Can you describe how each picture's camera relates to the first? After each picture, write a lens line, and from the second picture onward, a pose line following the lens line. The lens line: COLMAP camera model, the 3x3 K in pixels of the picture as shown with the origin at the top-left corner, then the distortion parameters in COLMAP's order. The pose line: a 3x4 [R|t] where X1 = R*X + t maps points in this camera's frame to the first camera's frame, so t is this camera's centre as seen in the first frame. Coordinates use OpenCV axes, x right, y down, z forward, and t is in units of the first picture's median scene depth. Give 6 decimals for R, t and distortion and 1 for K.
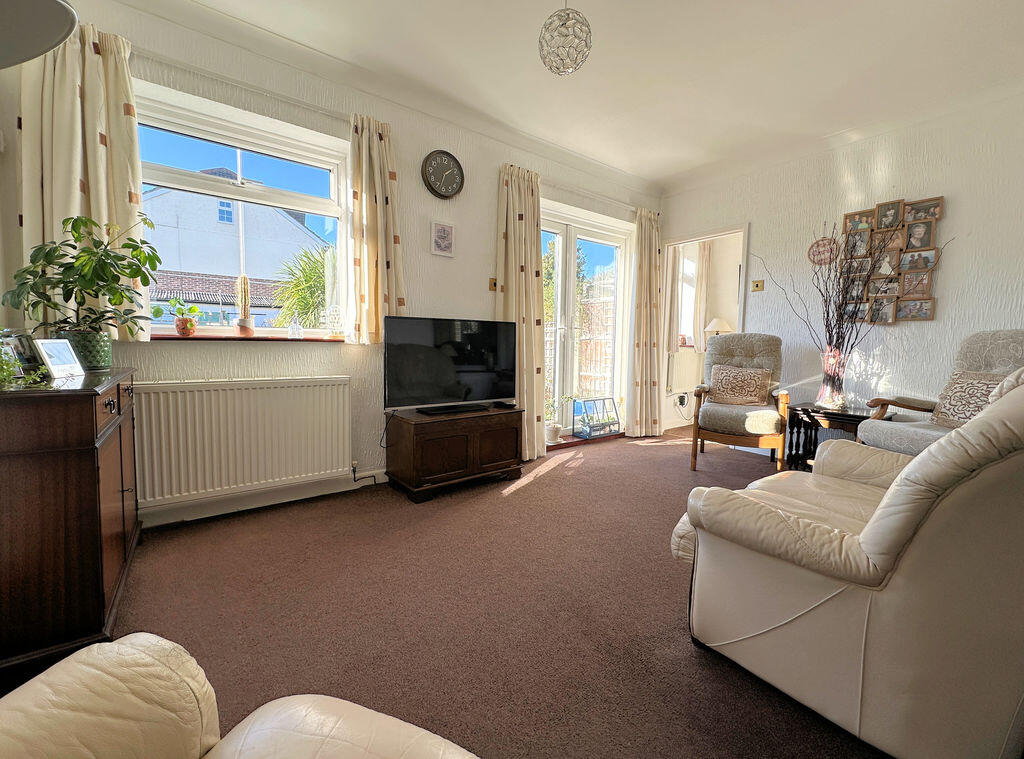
lens RADIAL K [[425.9, 0, 509.0], [0, 425.9, 374.5], [0, 0, 1]] dist [0.000067, 0.000056]
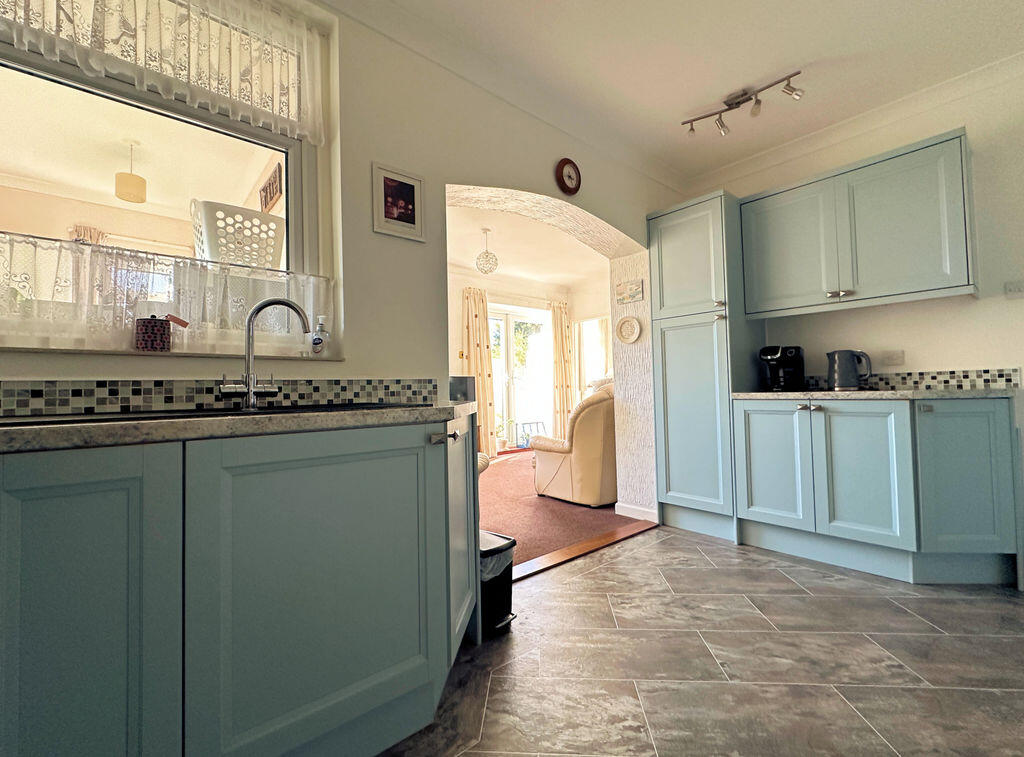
lens RADIAL K [[441.5, 0, 516.8], [0, 441.5, 376.9], [0, 0, 1]] dist [-0.000038, 0.000407]
pose [[0.996100, -0.033777, 0.081506, 0.039486], [0.041699, 0.994358, -0.097540, 0.062733], [-0.077751, 0.100558, 0.991889, -0.812353]]
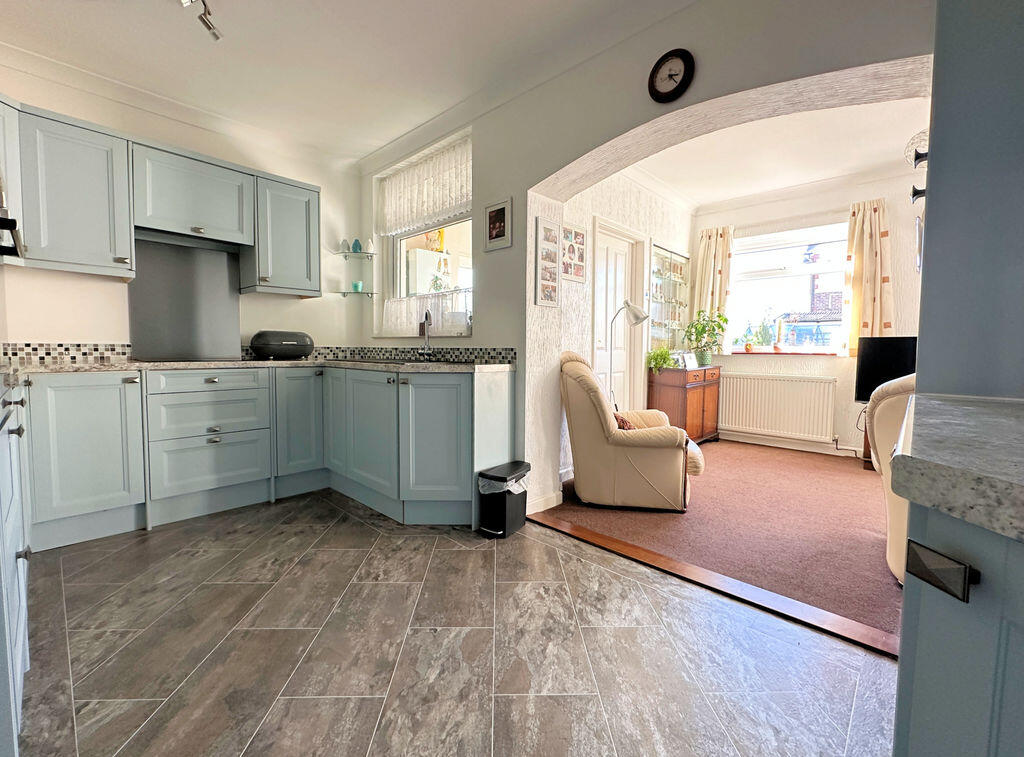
lens RADIAL K [[441.5, 0, 516.8], [0, 441.5, 376.9], [0, 0, 1]] dist [-0.000038, 0.000407]
pose [[0.177700, 0.051601, -0.982731, 0.804702], [-0.076972, 0.996294, 0.038394, 0.022130], [0.981070, 0.068820, 0.181013, -0.328263]]
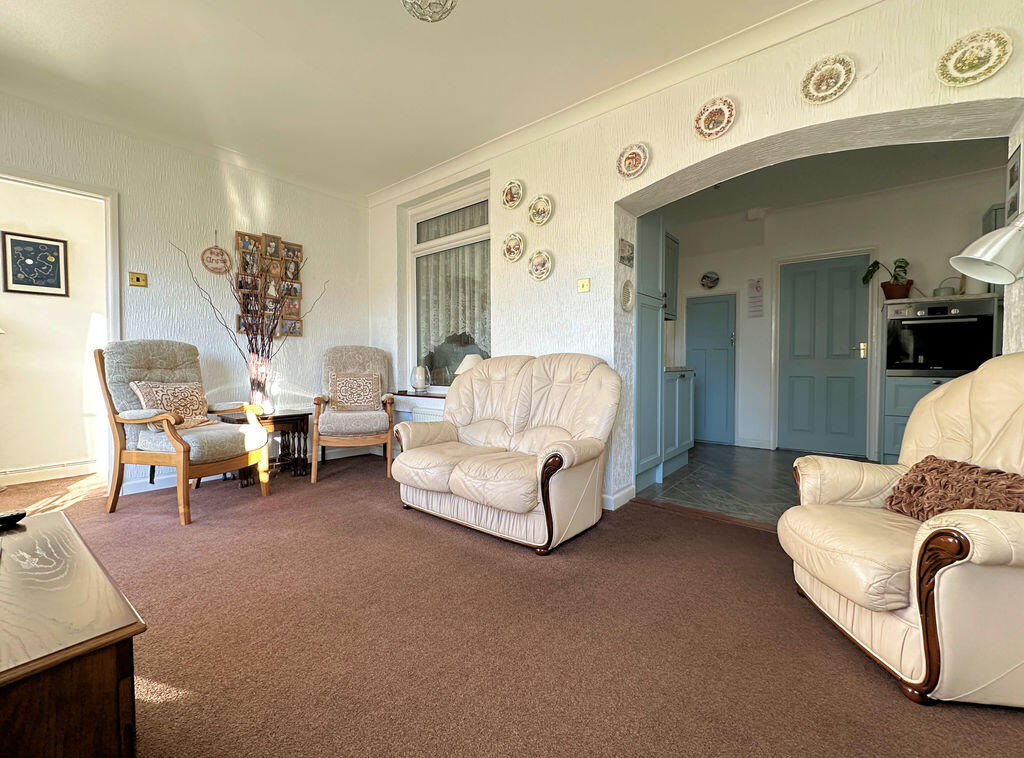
lens RADIAL K [[425.9, 0, 509.0], [0, 425.9, 374.0], [0, 0, 1]] dist [0.000067, 0.000056]
pose [[-0.230545, -0.041596, 0.972172, -0.424287], [0.066178, 0.996102, 0.058314, -0.041870], [-0.970809, 0.077780, -0.226894, 0.635753]]
